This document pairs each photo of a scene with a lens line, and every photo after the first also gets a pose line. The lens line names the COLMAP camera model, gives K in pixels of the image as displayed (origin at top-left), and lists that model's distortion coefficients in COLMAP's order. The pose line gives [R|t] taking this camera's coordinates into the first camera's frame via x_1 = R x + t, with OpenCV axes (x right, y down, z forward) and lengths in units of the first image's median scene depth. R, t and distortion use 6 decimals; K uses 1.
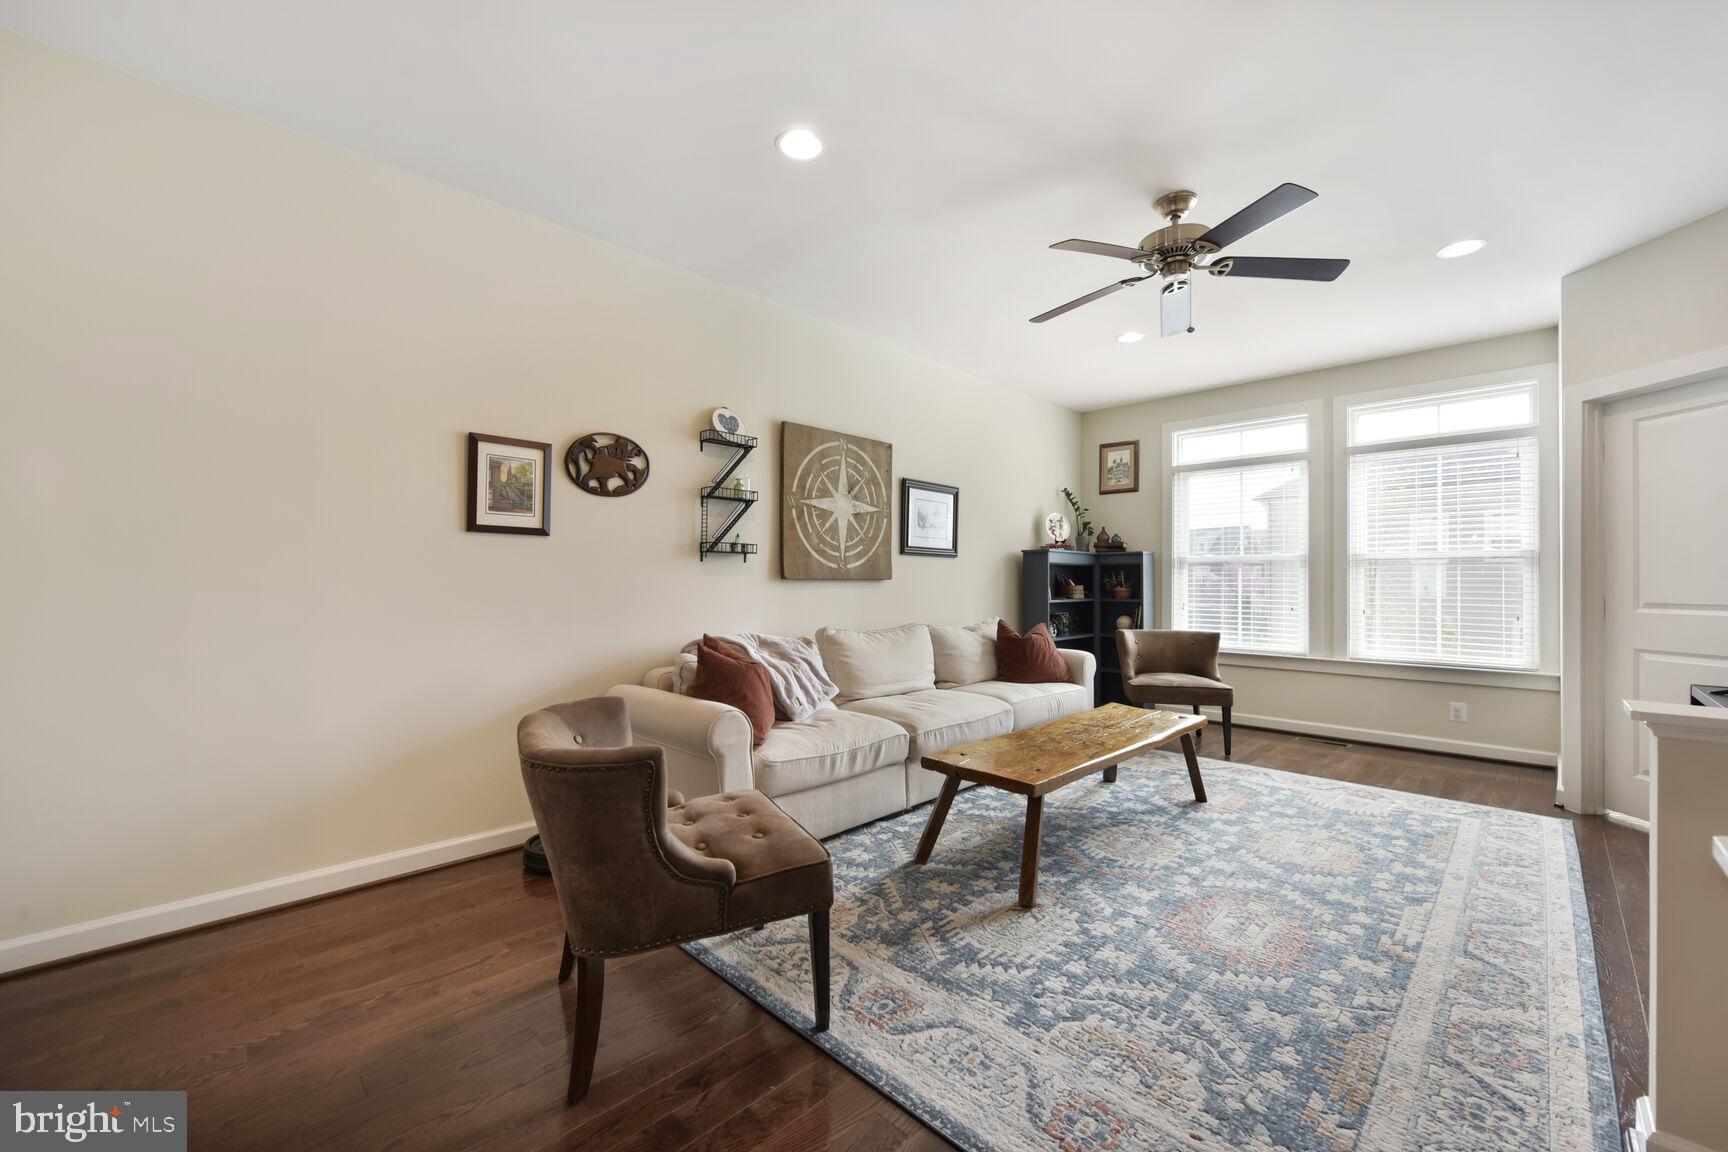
lens RADIAL K [[690.7, 0, 859.0], [0, 690.7, 579.5], [0, 0, 1]] dist [-0.010685, -0.000304]
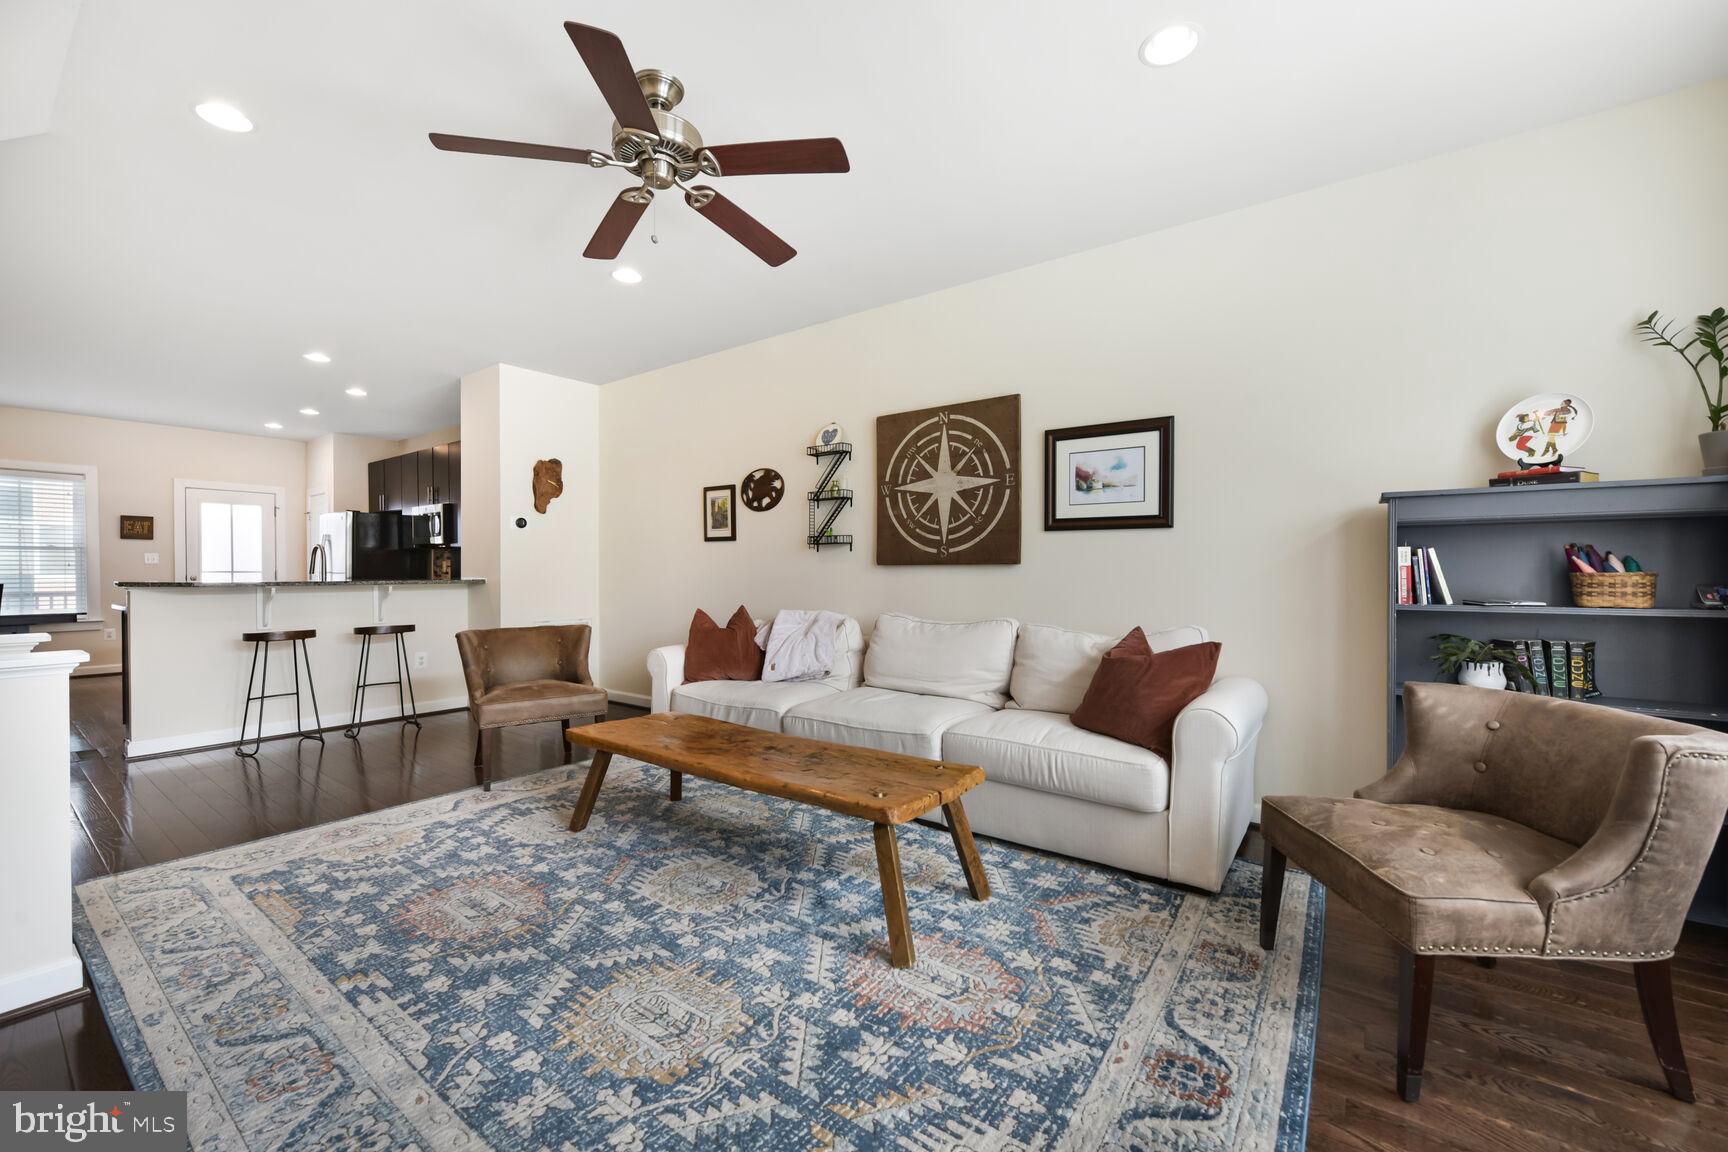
lens RADIAL K [[690.7, 0, 857.8], [0, 690.7, 577.2], [0, 0, 1]] dist [-0.010685, -0.000304]
pose [[0.145735, 0.005896, -0.989306, 1.209972], [0.003121, 0.999975, 0.006420, 0.014096], [0.989319, -0.004023, 0.145712, 1.043776]]
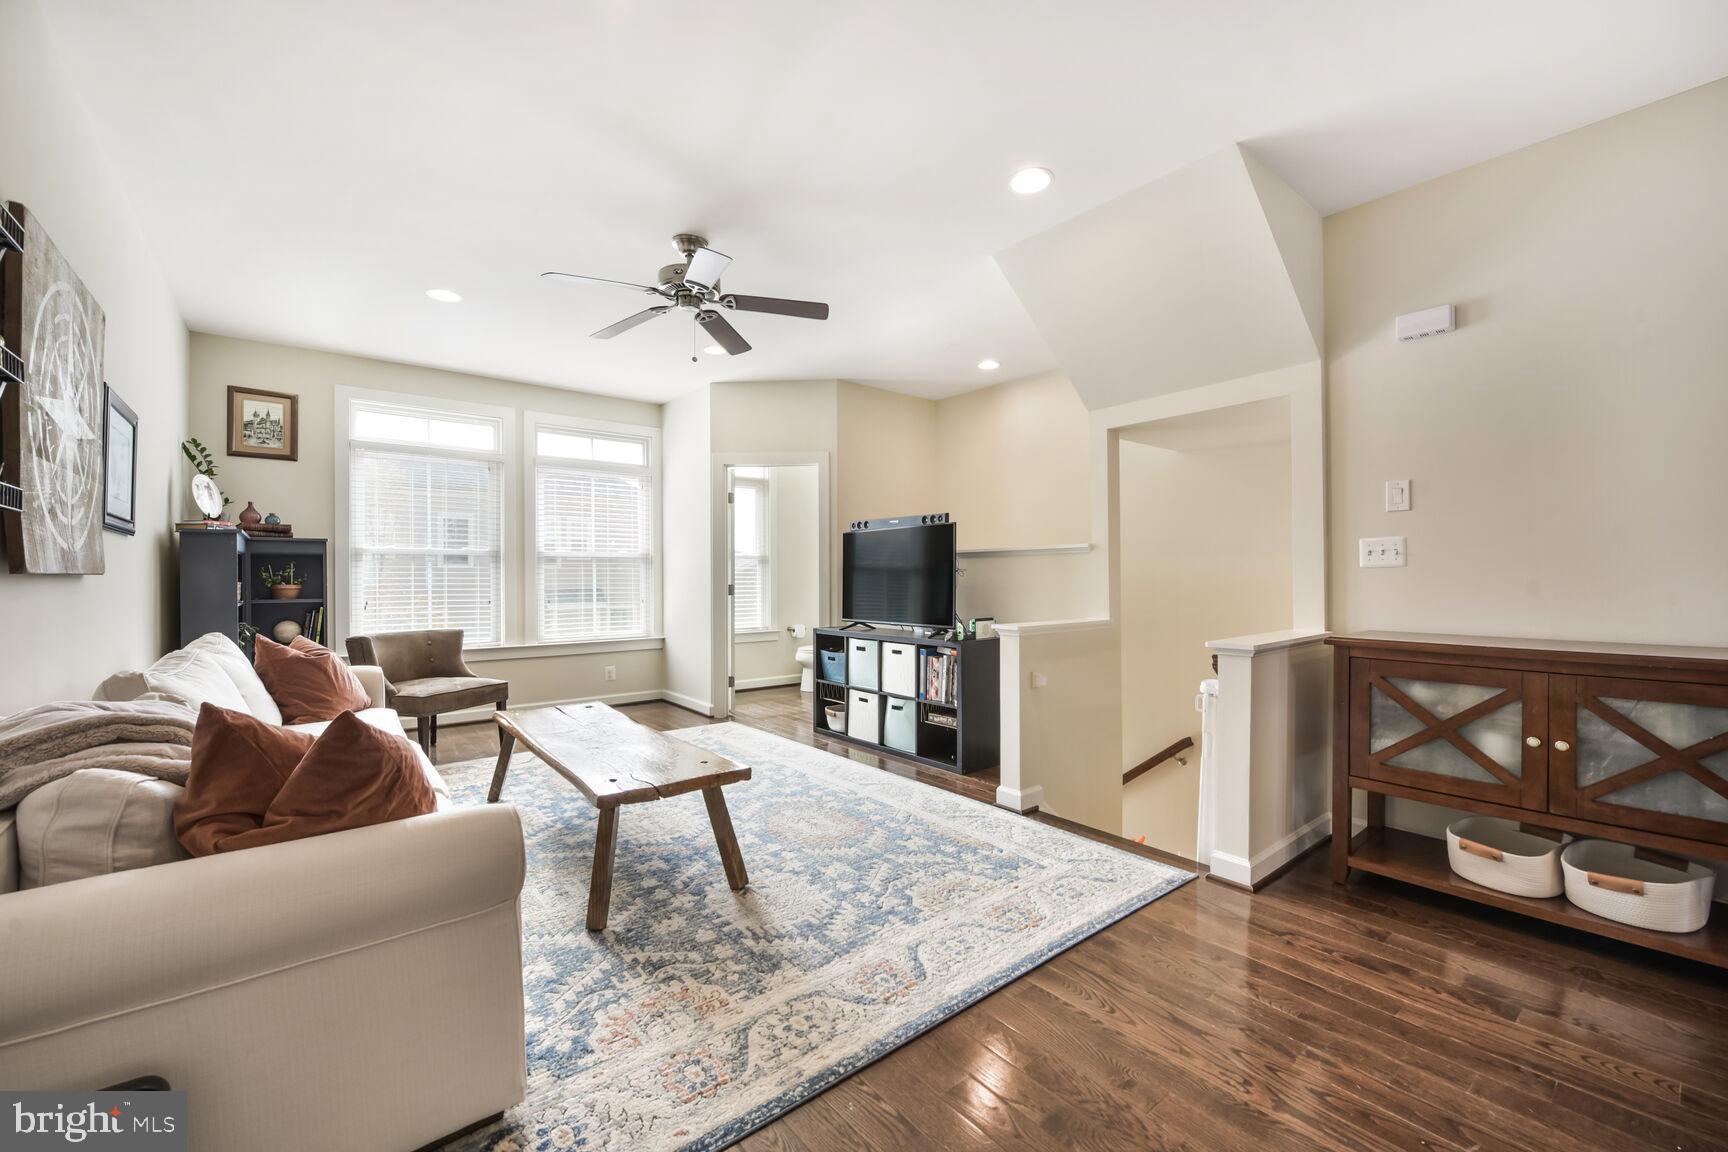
lens RADIAL K [[690.7, 0, 868.8], [0, 690.7, 574.1], [0, 0, 1]] dist [-0.010685, -0.000304]
pose [[0.092369, -0.000290, 0.995725, -0.614128], [-0.000168, 1.000000, 0.000307, -0.000060], [-0.995725, -0.000195, 0.092369, 0.562044]]
